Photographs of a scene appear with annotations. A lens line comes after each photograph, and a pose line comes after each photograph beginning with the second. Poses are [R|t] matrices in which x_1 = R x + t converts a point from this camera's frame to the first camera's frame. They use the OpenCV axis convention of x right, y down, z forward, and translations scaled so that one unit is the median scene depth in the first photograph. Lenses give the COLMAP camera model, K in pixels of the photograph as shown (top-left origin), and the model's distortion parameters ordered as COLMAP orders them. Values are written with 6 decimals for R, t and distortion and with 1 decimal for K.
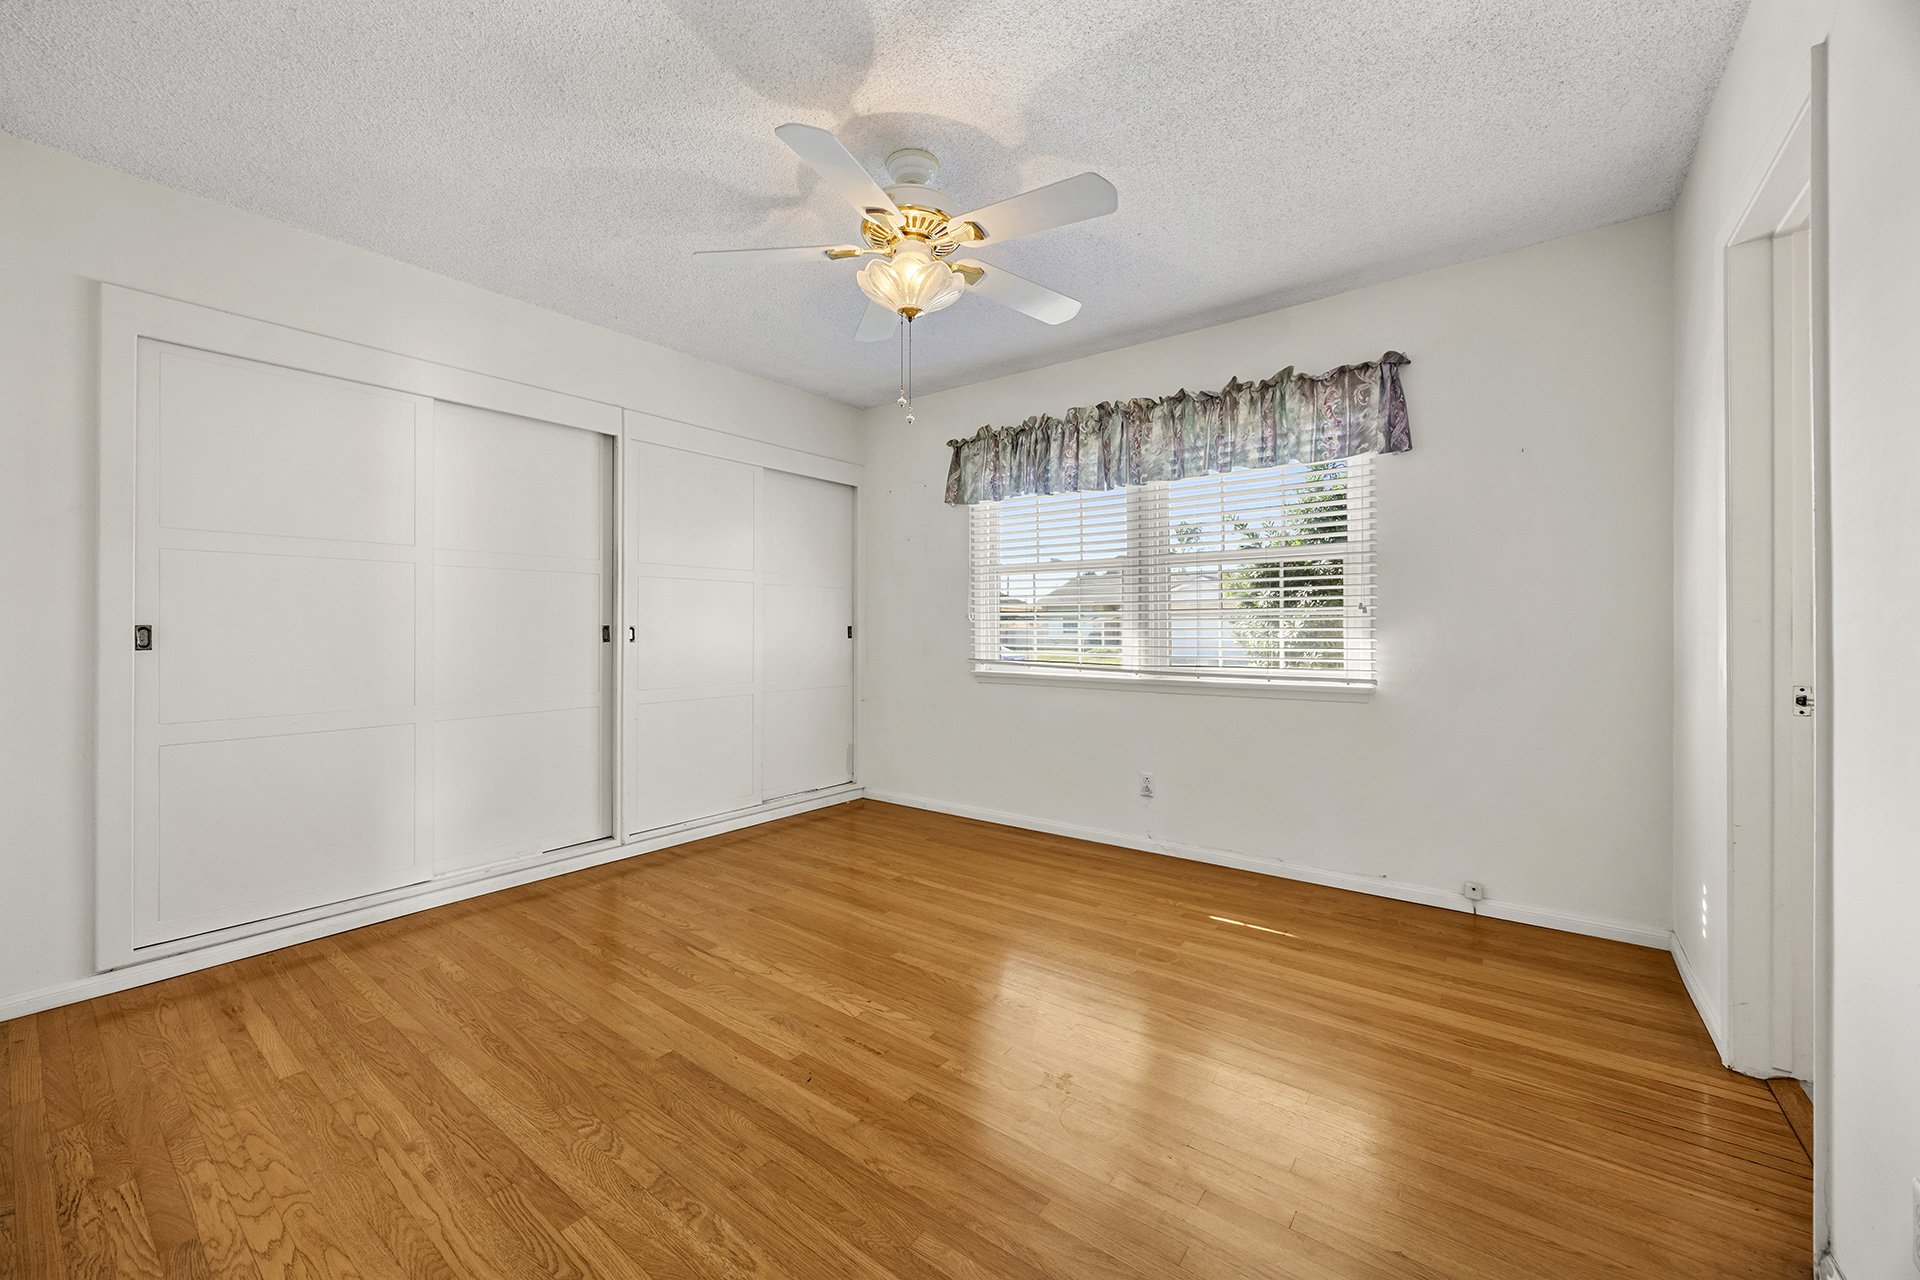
lens RADIAL K [[738.7, 0, 951.8], [0, 738.7, 624.5], [0, 0, 1]] dist [-0.008217, 0.000876]
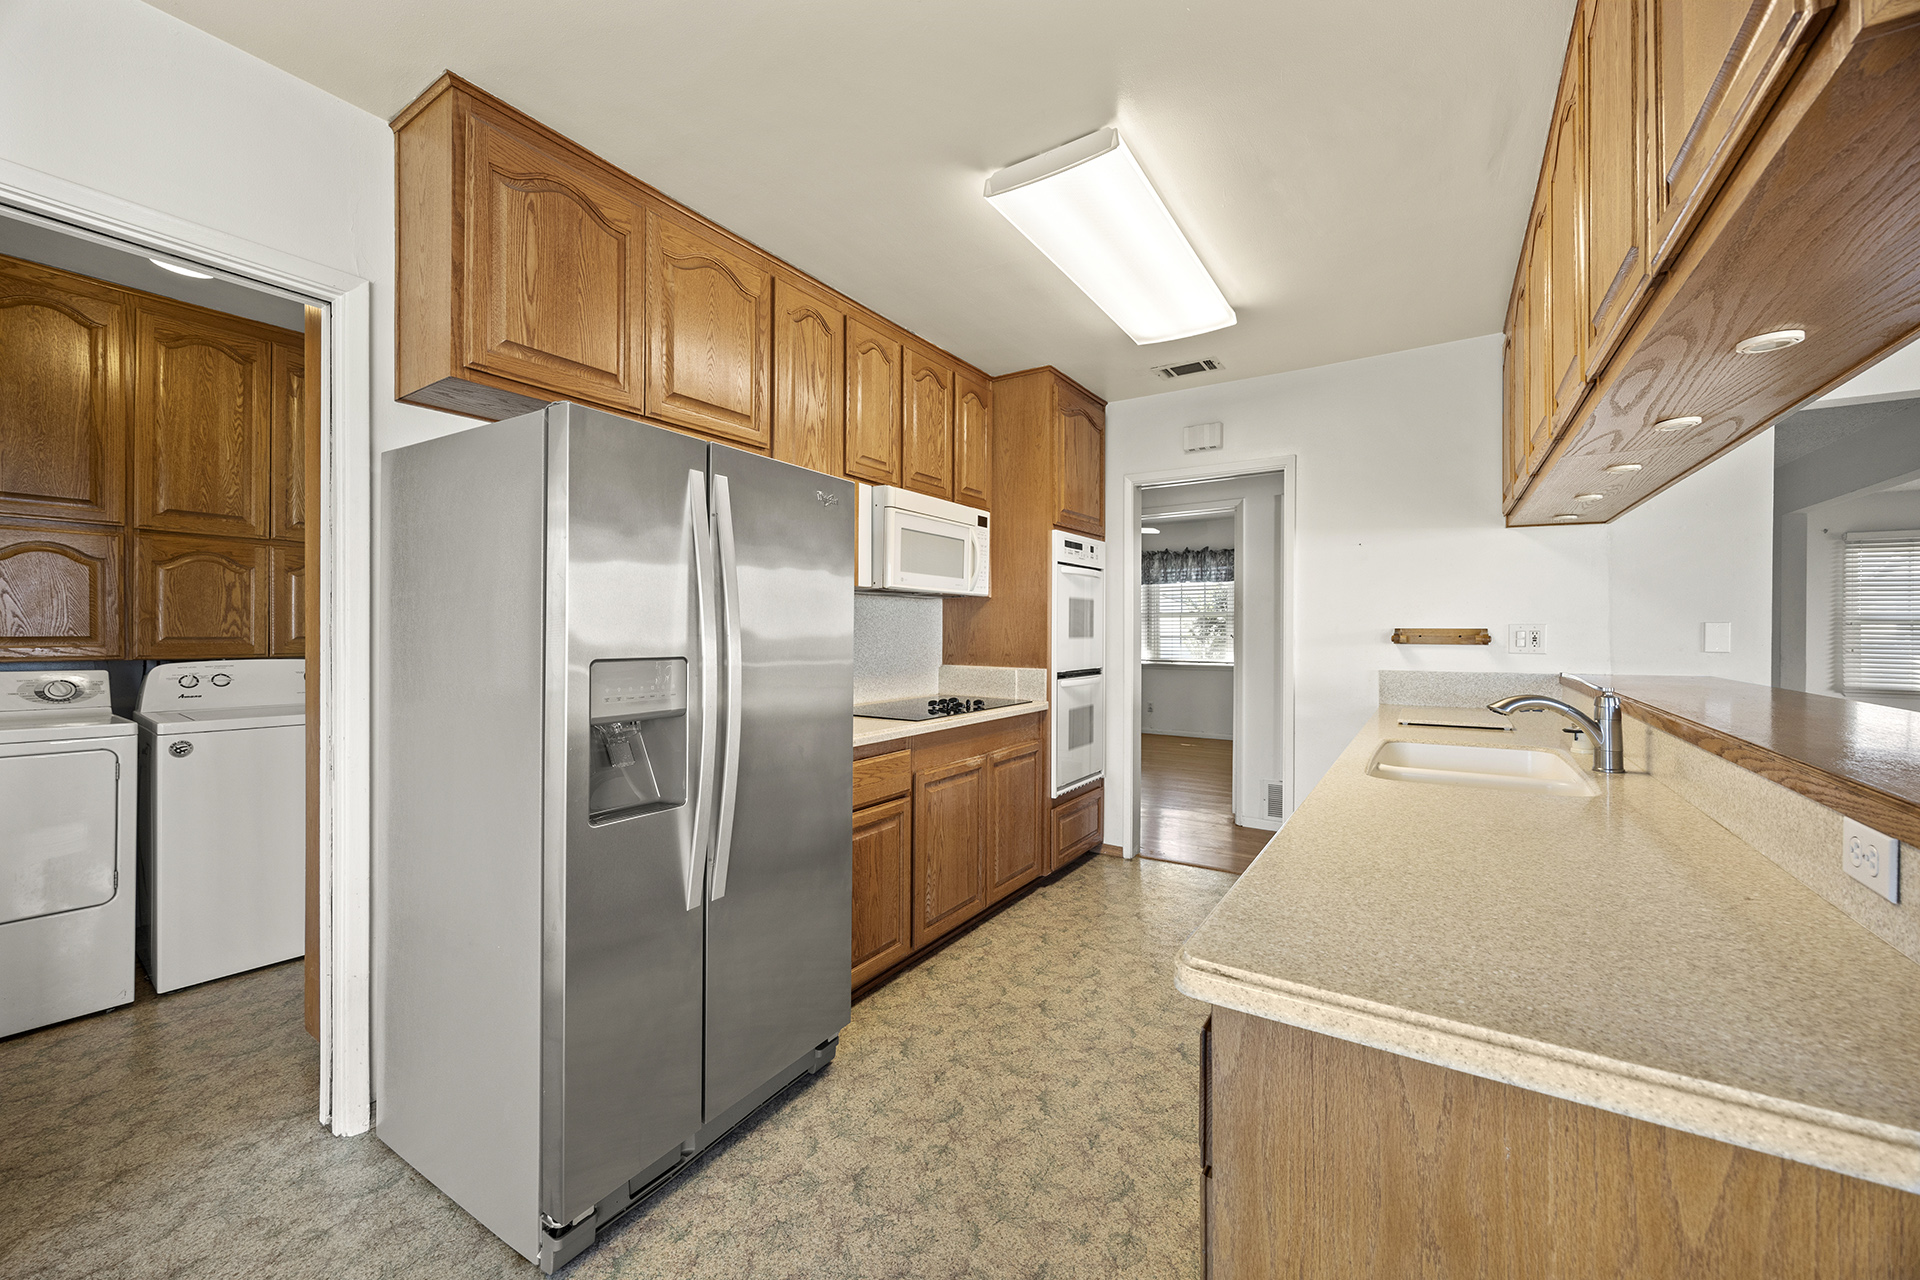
lens RADIAL K [[738.7, 0, 967.1], [0, 738.7, 636.5], [0, 0, 1]] dist [-0.008217, 0.000876]
pose [[0.998227, 0.009750, 0.058724, -0.516757], [-0.009786, 0.999952, 0.000330, -0.016199], [-0.058717, -0.000904, 0.998274, -1.485776]]
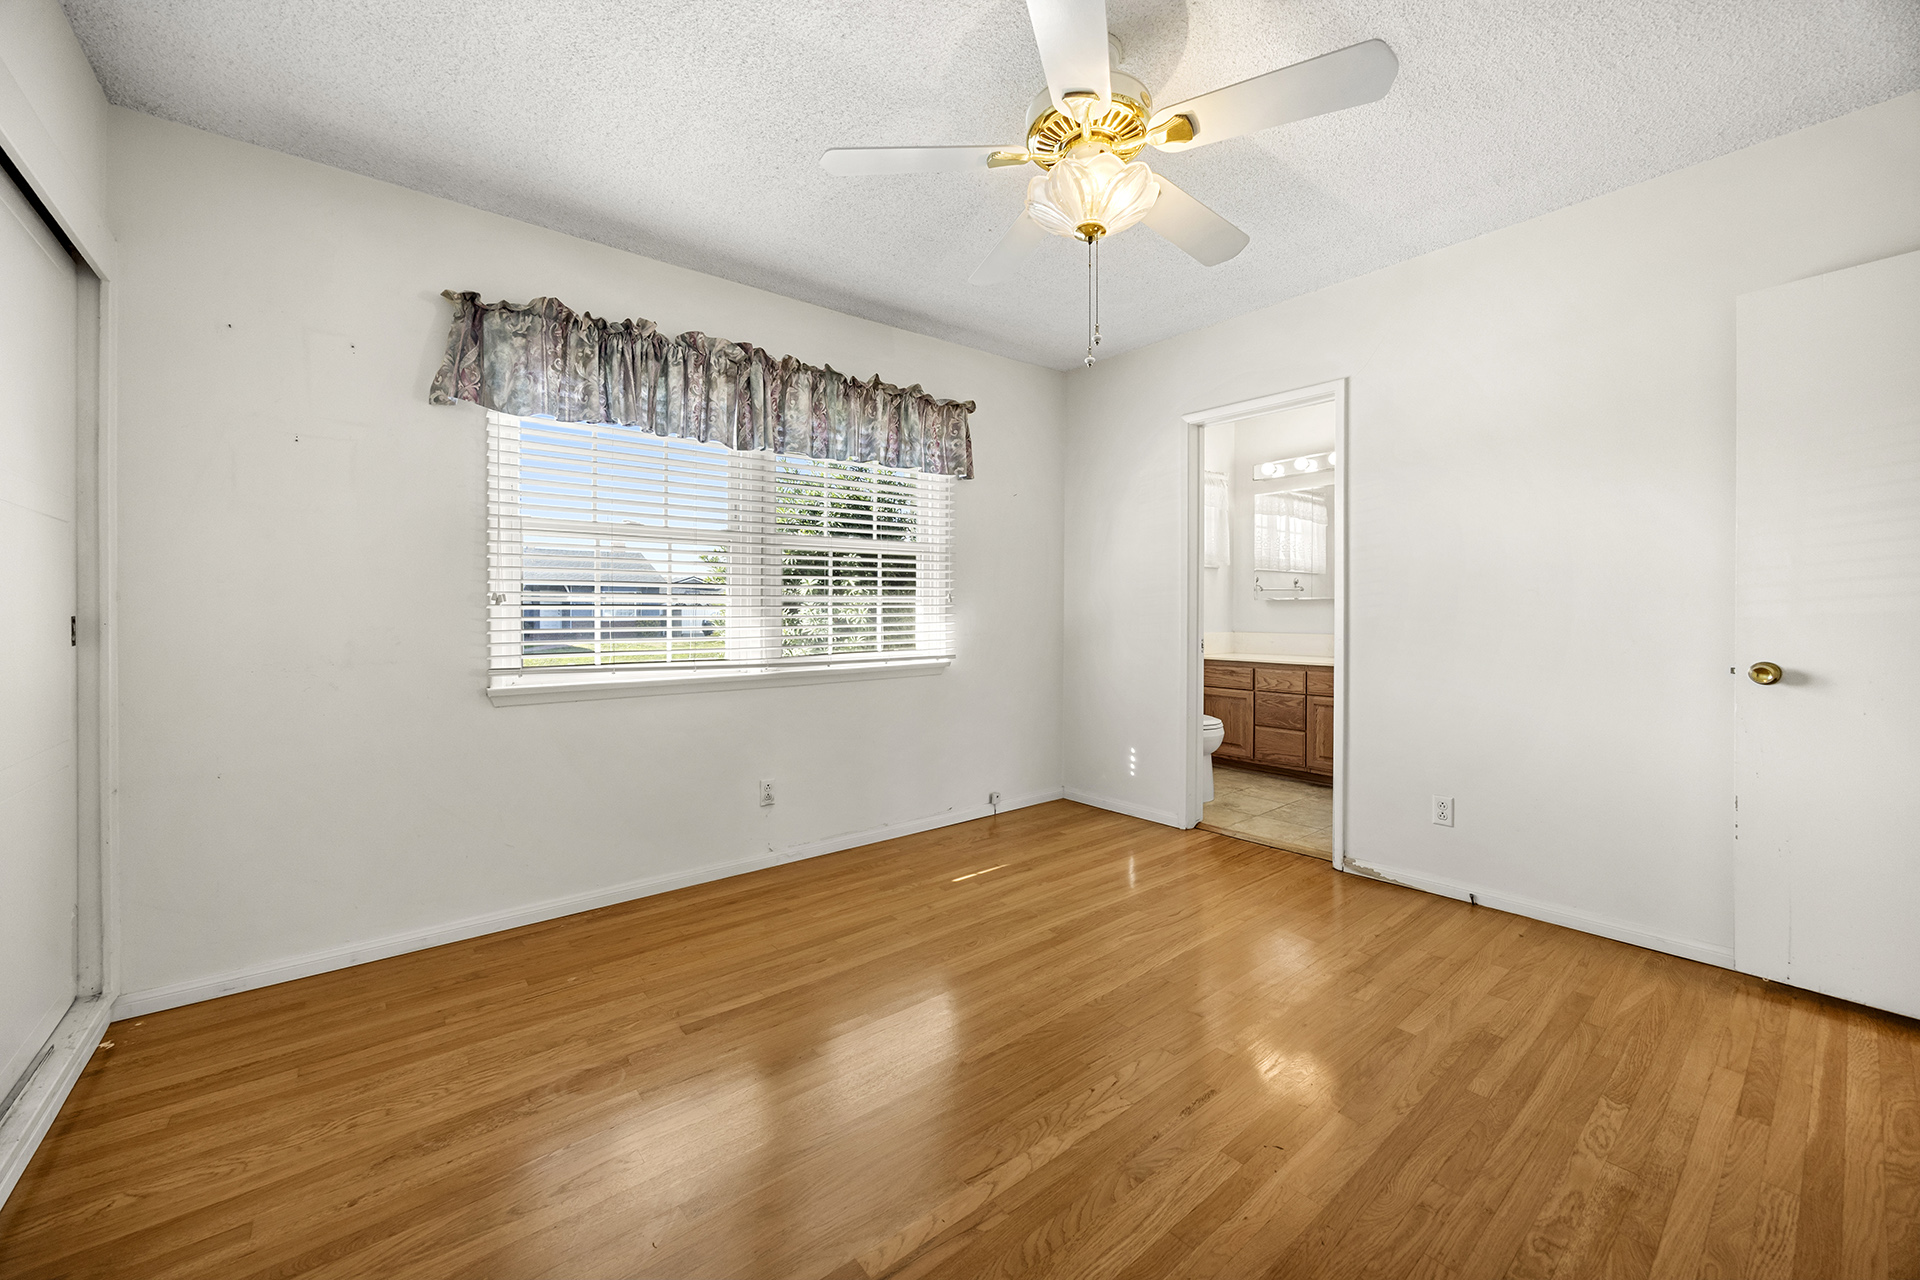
lens RADIAL K [[738.7, 0, 952.5], [0, 738.7, 618.5], [0, 0, 1]] dist [-0.008217, 0.000876]
pose [[0.242681, -0.007924, 0.970074, -0.589854], [0.004035, 0.999966, 0.007158, 0.003625], [-0.970098, 0.002177, 0.242705, 0.624379]]
